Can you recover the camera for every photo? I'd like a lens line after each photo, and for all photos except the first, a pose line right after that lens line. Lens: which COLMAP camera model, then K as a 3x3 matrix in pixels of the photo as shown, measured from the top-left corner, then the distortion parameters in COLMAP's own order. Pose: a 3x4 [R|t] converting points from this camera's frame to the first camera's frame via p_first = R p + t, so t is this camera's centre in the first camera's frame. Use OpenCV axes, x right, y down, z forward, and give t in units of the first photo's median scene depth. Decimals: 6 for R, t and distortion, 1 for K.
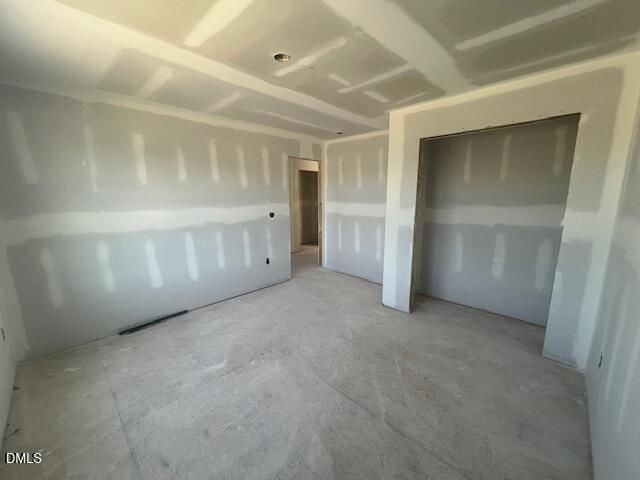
lens RADIAL K [[257.3, 0, 320.0], [0, 257.3, 240.0], [0, 0, 1]] dist [-0.001439, -0.000176]
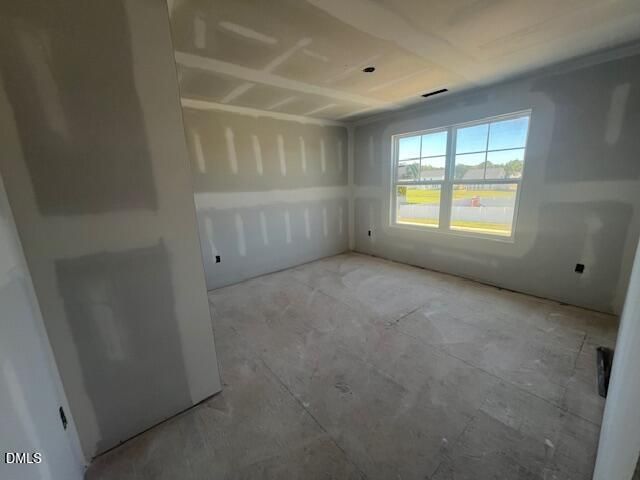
lens RADIAL K [[257.3, 0, 320.0], [0, 257.3, 240.0], [0, 0, 1]] dist [-0.001439, -0.000176]
pose [[-0.991561, 0.019543, 0.128158, -0.038473], [0.068340, 0.918856, 0.388630, -0.292742], [-0.110163, 0.394109, -0.912437, 1.739435]]
